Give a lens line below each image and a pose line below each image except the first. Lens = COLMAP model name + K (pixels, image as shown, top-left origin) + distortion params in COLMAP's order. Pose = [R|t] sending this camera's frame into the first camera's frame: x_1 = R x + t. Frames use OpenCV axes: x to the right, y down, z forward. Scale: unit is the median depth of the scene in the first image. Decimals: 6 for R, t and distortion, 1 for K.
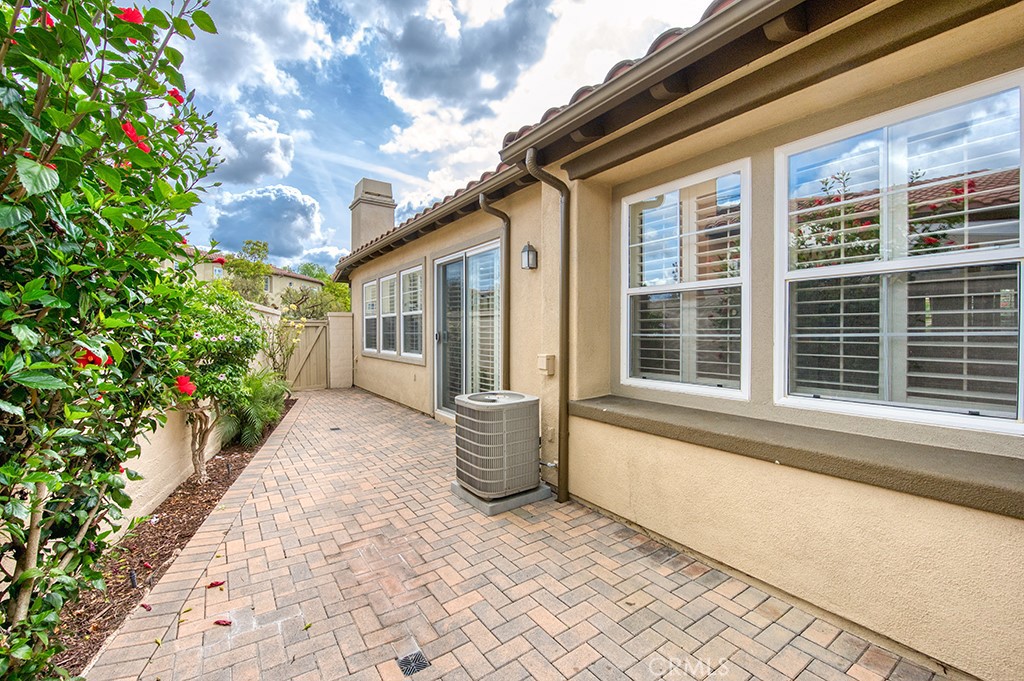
lens RADIAL K [[415.4, 0, 512.0], [0, 415.4, 340.5], [0, 0, 1]] dist [-0.000717, -0.000323]
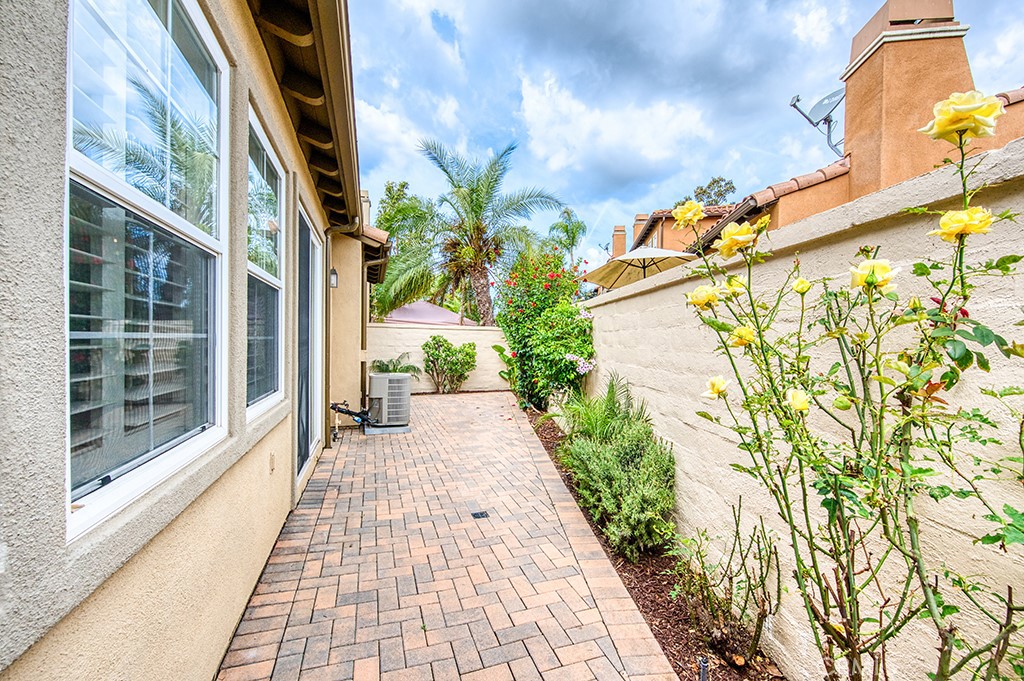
lens RADIAL K [[415.4, 0, 512.0], [0, 415.4, 340.5], [0, 0, 1]] dist [-0.000717, -0.000323]
pose [[-0.956450, -0.010056, 0.291723, -0.785590], [-0.005164, 0.999833, 0.017536, -0.026116], [-0.291850, 0.015266, -0.956342, 1.900145]]
